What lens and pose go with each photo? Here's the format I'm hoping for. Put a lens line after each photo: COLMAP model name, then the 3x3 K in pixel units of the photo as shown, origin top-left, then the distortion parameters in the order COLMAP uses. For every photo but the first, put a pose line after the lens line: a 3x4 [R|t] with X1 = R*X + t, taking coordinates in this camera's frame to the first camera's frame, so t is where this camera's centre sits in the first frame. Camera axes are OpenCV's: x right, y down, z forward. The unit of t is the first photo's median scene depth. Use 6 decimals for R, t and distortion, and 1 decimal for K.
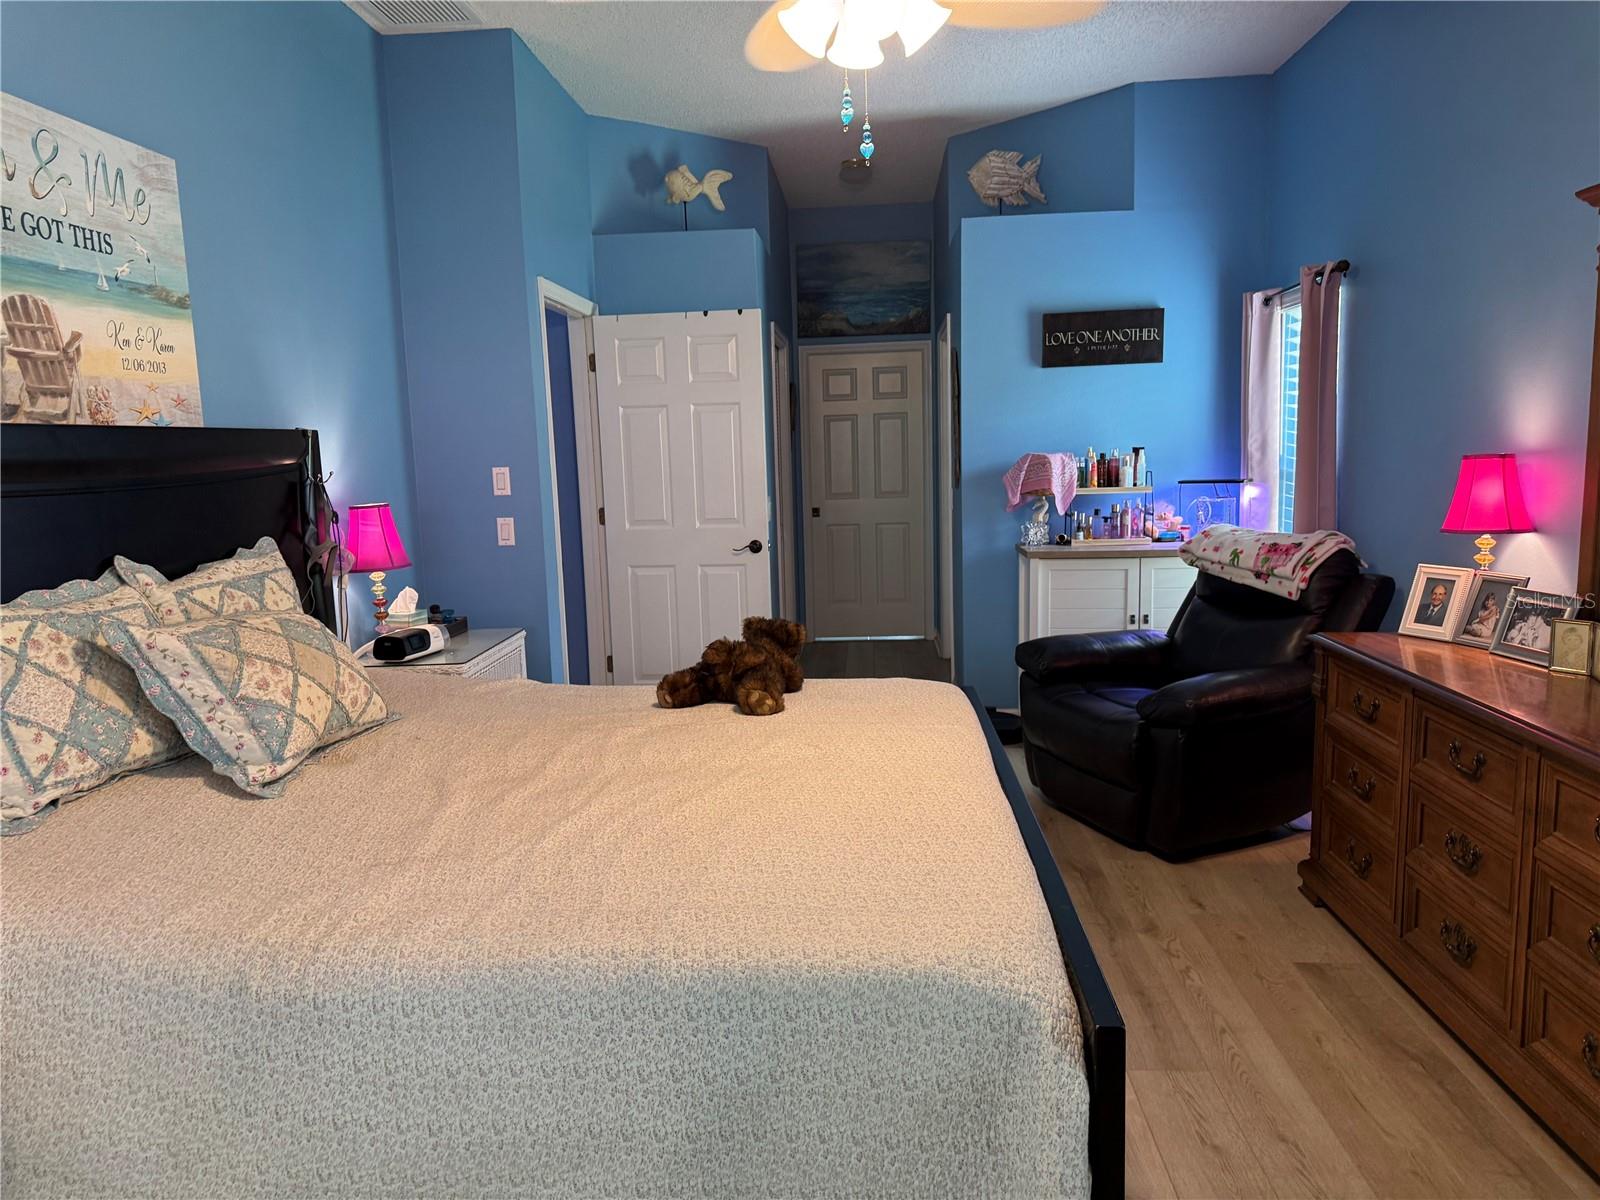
lens RADIAL K [[1133.7, 0, 791.9], [0, 1133.7, 600.2], [0, 0, 1]] dist [0.044627, -0.051255]
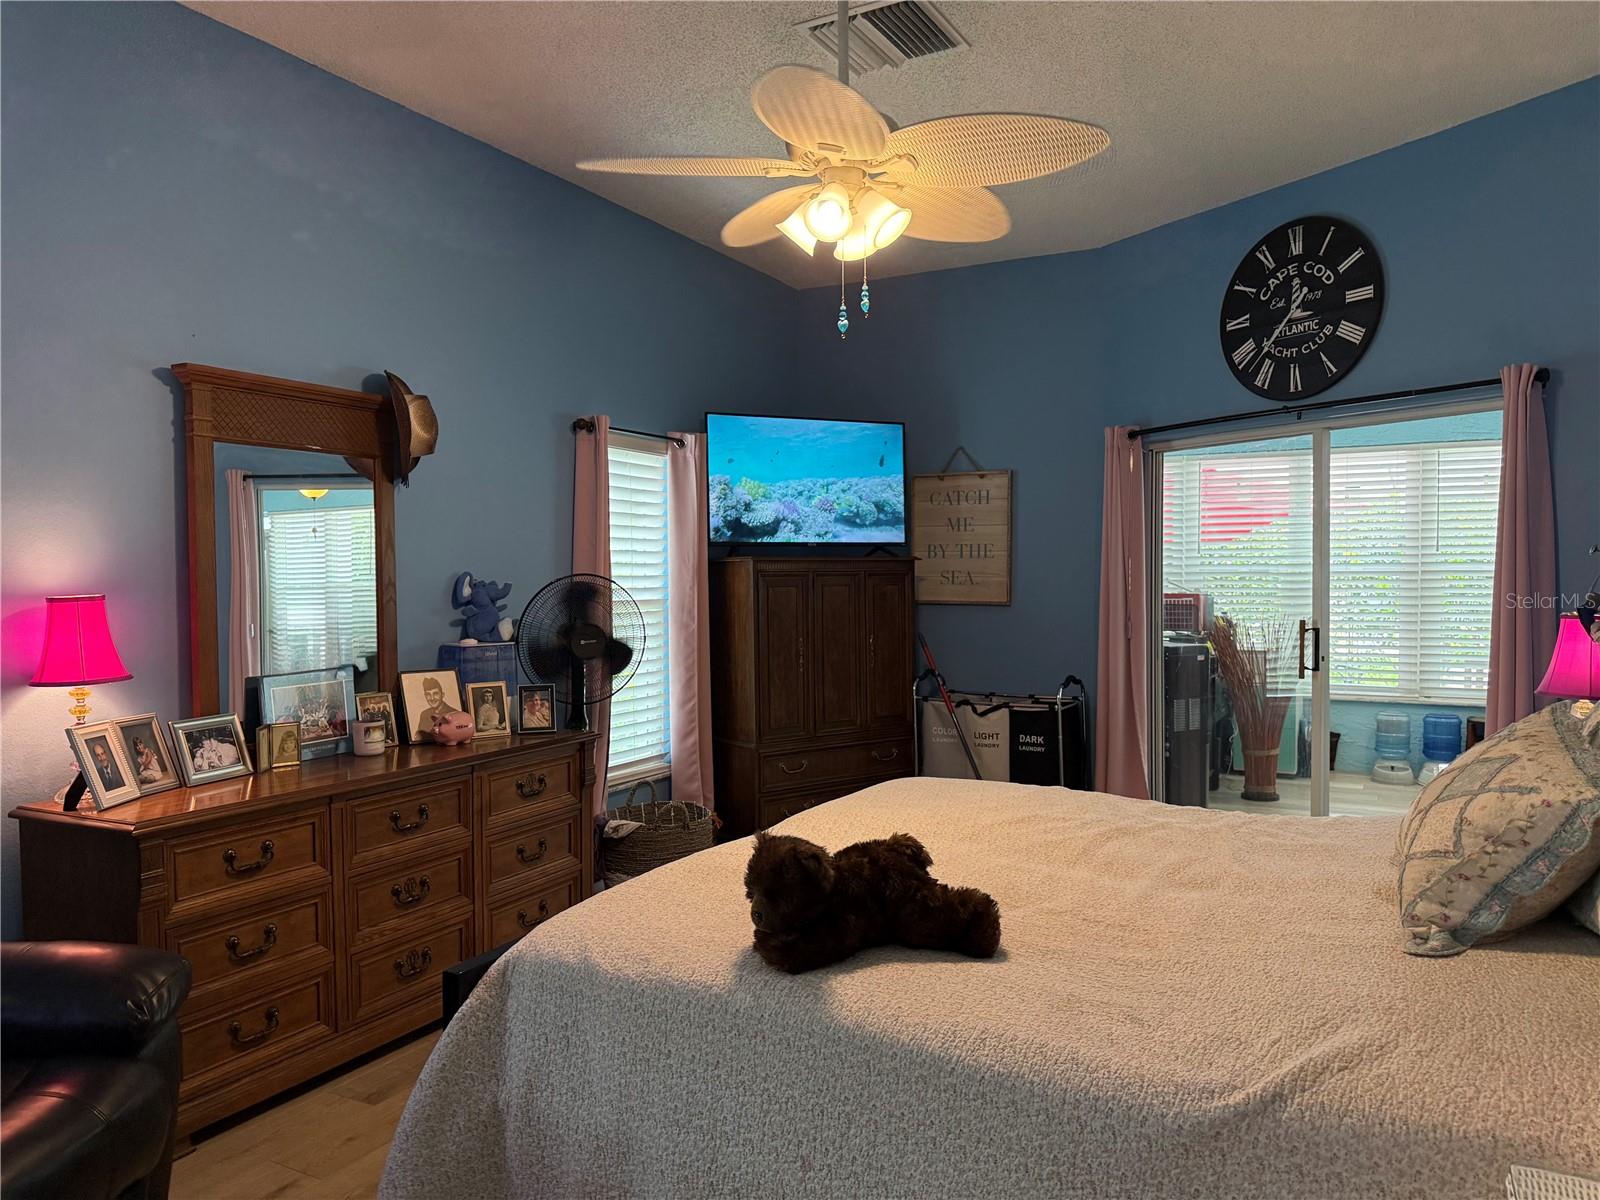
lens RADIAL K [[1133.7, 0, 791.9], [0, 1133.7, 600.2], [0, 0, 1]] dist [0.044627, -0.051255]
pose [[-0.906788, 0.025982, 0.420785, -0.302261], [0.091697, 0.986359, 0.136702, -0.209111], [-0.411493, 0.162545, -0.896801, 1.689887]]
